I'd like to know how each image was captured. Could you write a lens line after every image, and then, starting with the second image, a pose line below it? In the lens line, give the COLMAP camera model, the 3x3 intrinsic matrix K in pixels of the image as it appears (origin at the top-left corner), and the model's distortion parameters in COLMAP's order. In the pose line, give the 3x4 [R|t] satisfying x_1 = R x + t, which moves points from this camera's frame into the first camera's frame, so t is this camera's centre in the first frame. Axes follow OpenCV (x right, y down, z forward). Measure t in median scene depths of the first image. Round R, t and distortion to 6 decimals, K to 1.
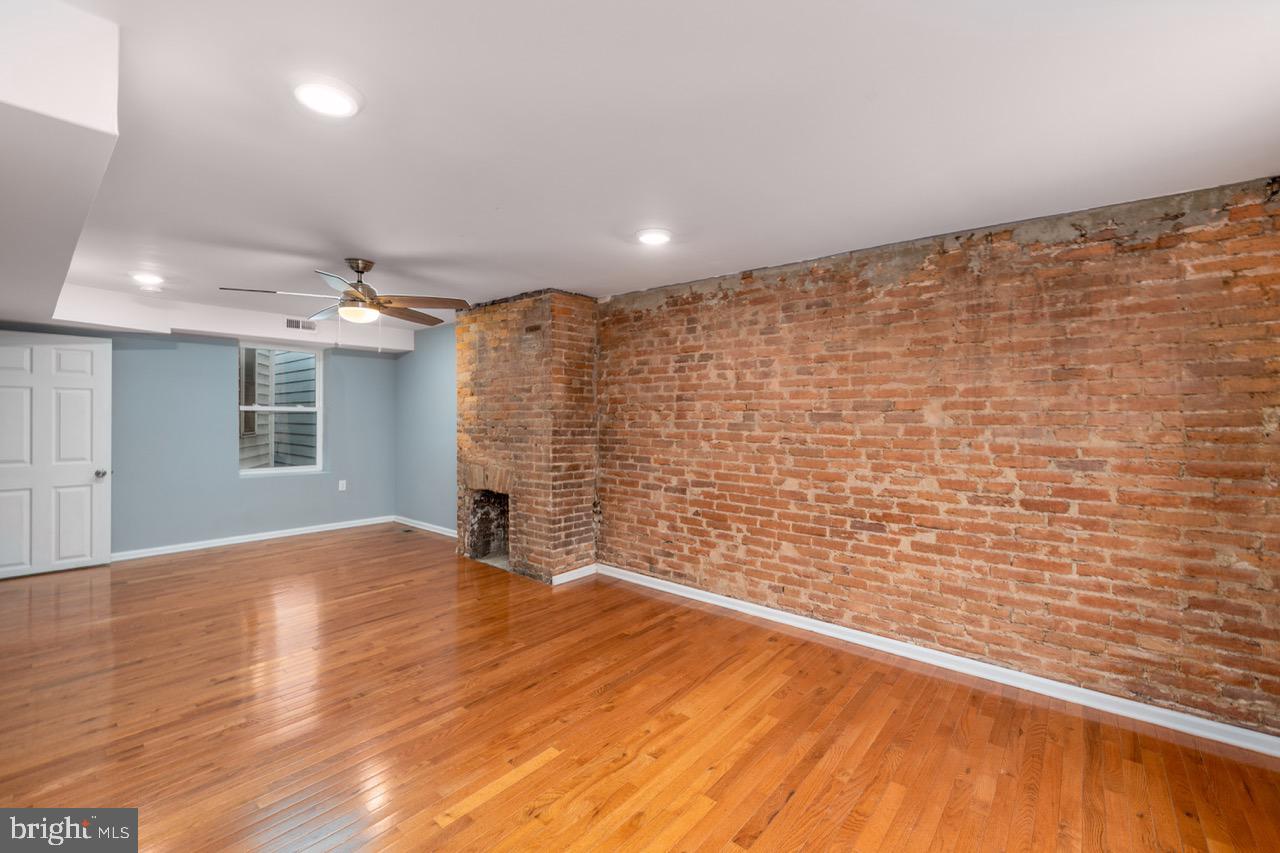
lens RADIAL K [[534.7, 0, 640.9], [0, 534.7, 416.1], [0, 0, 1]] dist [0.001100, -0.000522]
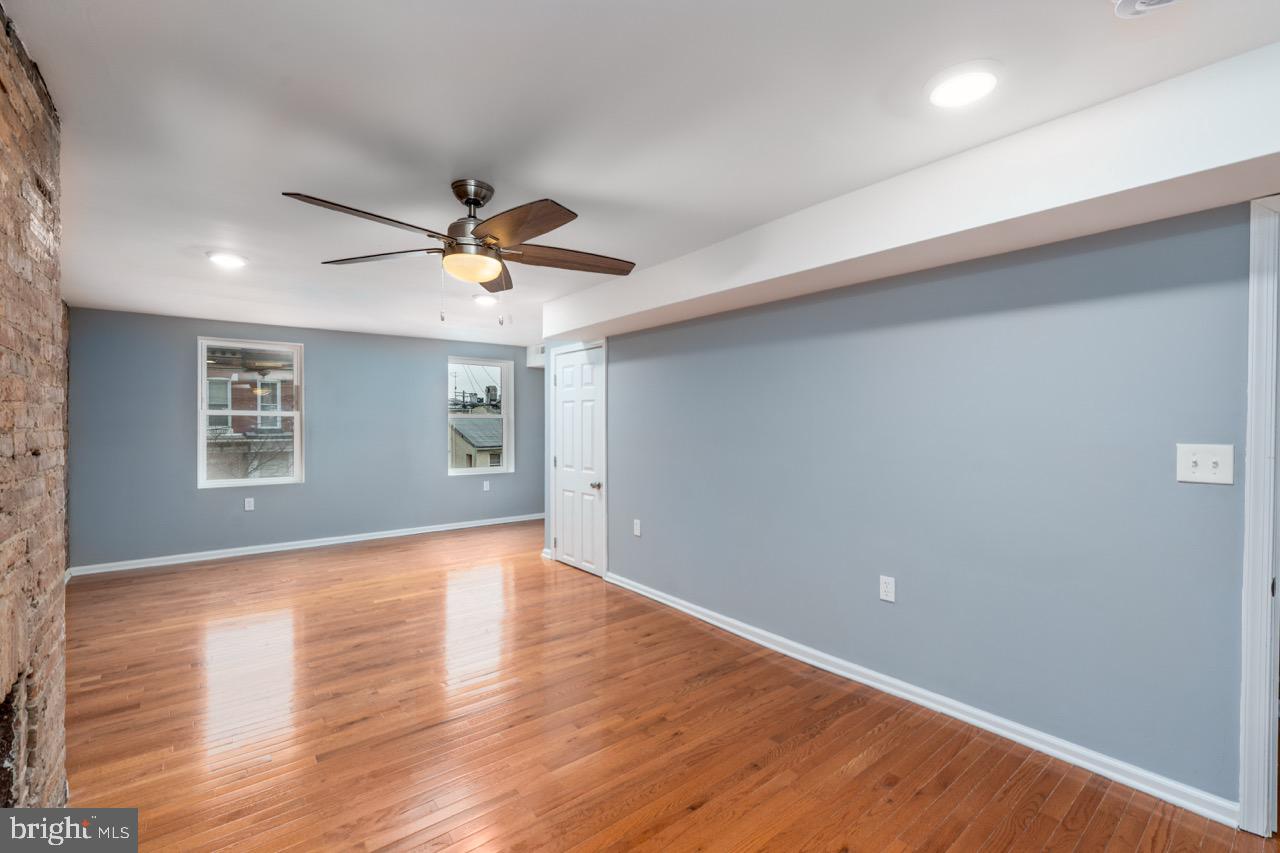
lens RADIAL K [[534.7, 0, 640.1], [0, 534.7, 428.1], [0, 0, 1]] dist [0.001100, -0.000522]
pose [[-0.982908, -0.010607, 0.183792, -0.754947], [-0.008768, 0.999903, 0.010815, -0.002111], [-0.183889, 0.009018, -0.982906, 1.428078]]
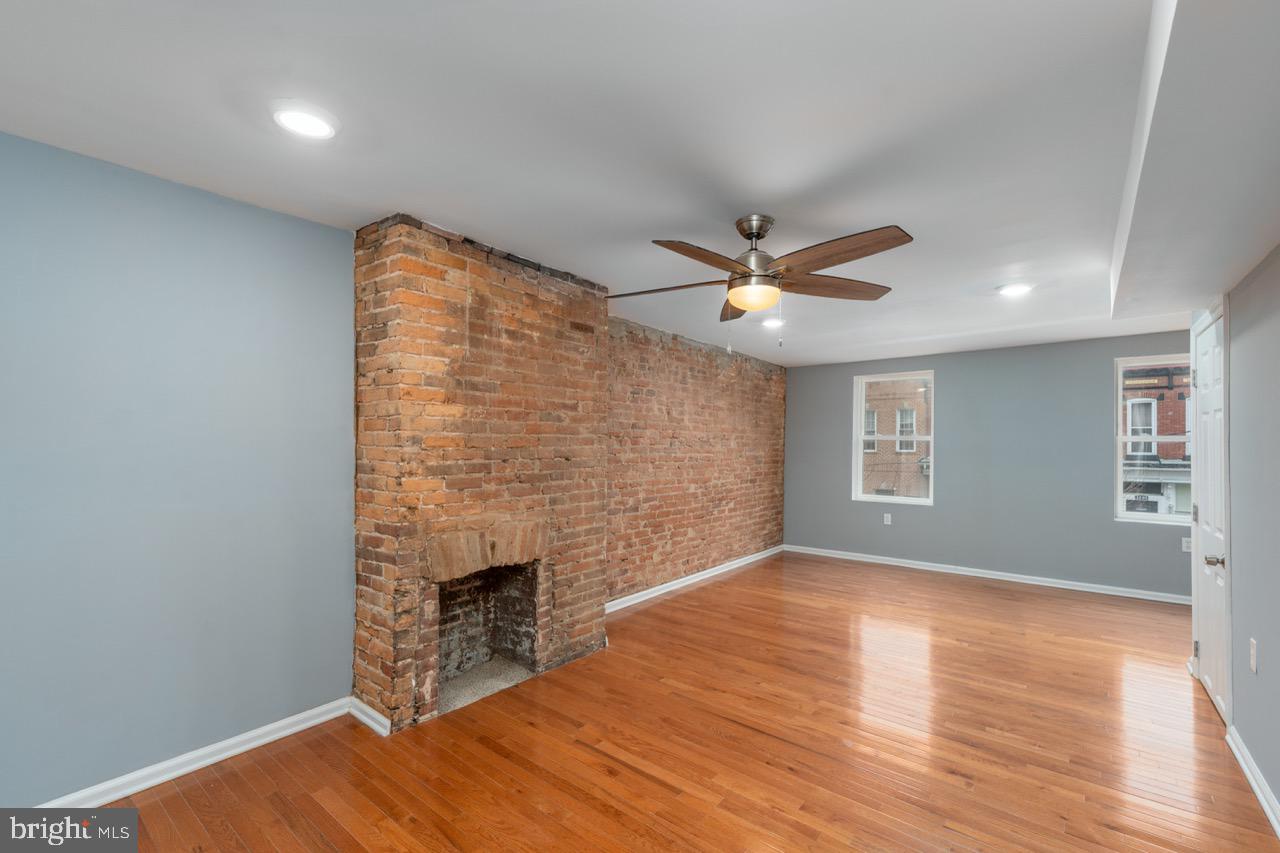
lens RADIAL K [[556.9, 0, 649.1], [0, 556.9, 433.4], [0, 0, 1]] dist [-0.002233, 0.000153]
pose [[-0.046427, 0.010792, 0.998863, -1.092719], [-0.009730, 0.999889, -0.011255, -0.005461], [-0.998874, -0.010241, -0.046316, 1.032818]]
